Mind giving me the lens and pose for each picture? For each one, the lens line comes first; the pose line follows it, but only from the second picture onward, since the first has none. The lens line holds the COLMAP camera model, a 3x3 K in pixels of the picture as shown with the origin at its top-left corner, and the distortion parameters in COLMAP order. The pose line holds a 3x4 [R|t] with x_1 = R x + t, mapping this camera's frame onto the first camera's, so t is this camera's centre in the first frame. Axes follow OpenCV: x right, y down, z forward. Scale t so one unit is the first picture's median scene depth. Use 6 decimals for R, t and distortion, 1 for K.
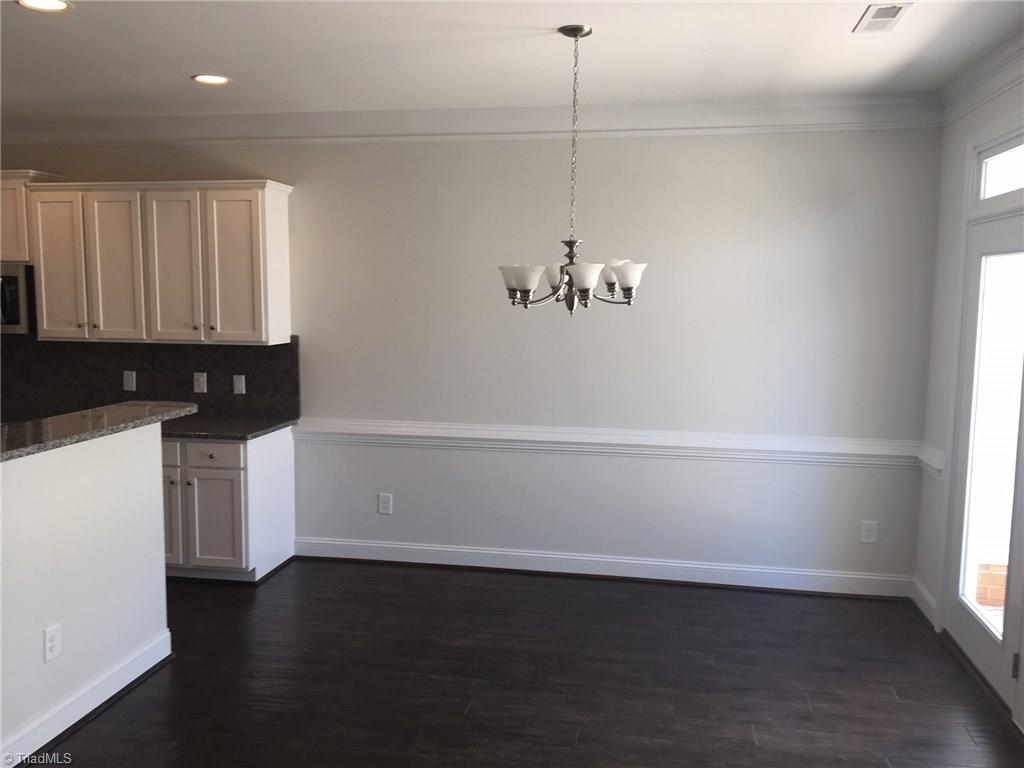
lens RADIAL K [[863.2, 0, 518.1], [0, 863.2, 377.5], [0, 0, 1]] dist [0.050326, -0.085206]
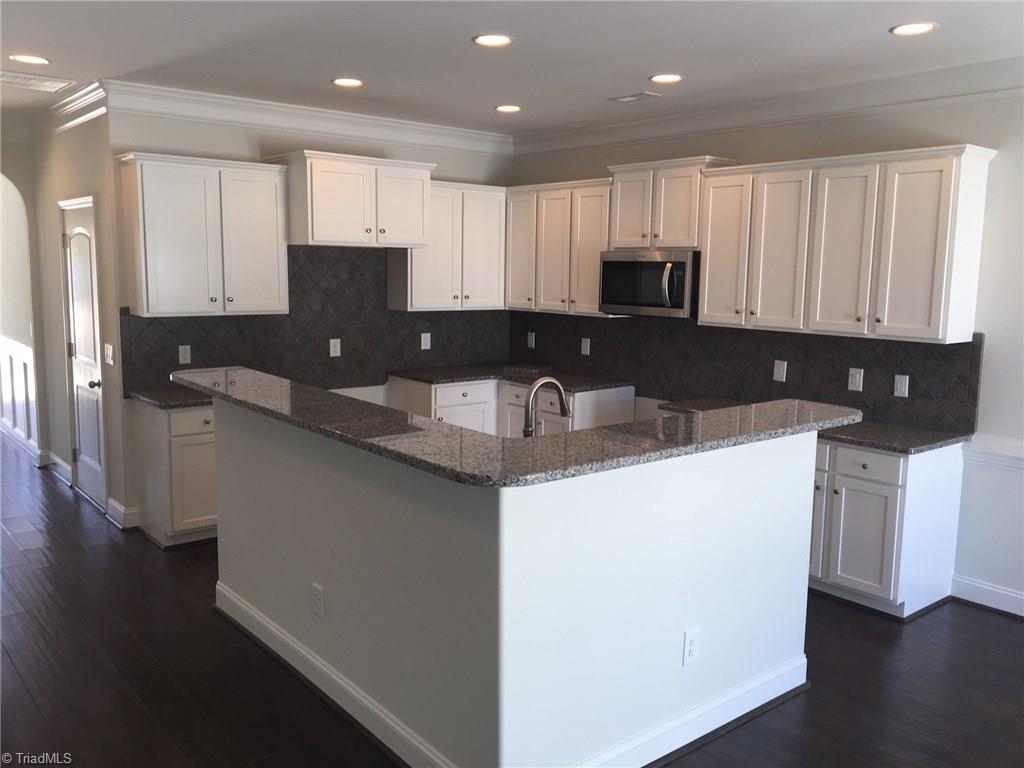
lens RADIAL K [[863.2, 0, 504.6], [0, 863.2, 383.0], [0, 0, 1]] dist [0.050326, -0.085206]
pose [[0.754436, 0.091038, -0.650030, -0.061811], [-0.072760, 0.995831, 0.055023, -0.015205], [0.652329, 0.005785, 0.757914, 0.089034]]
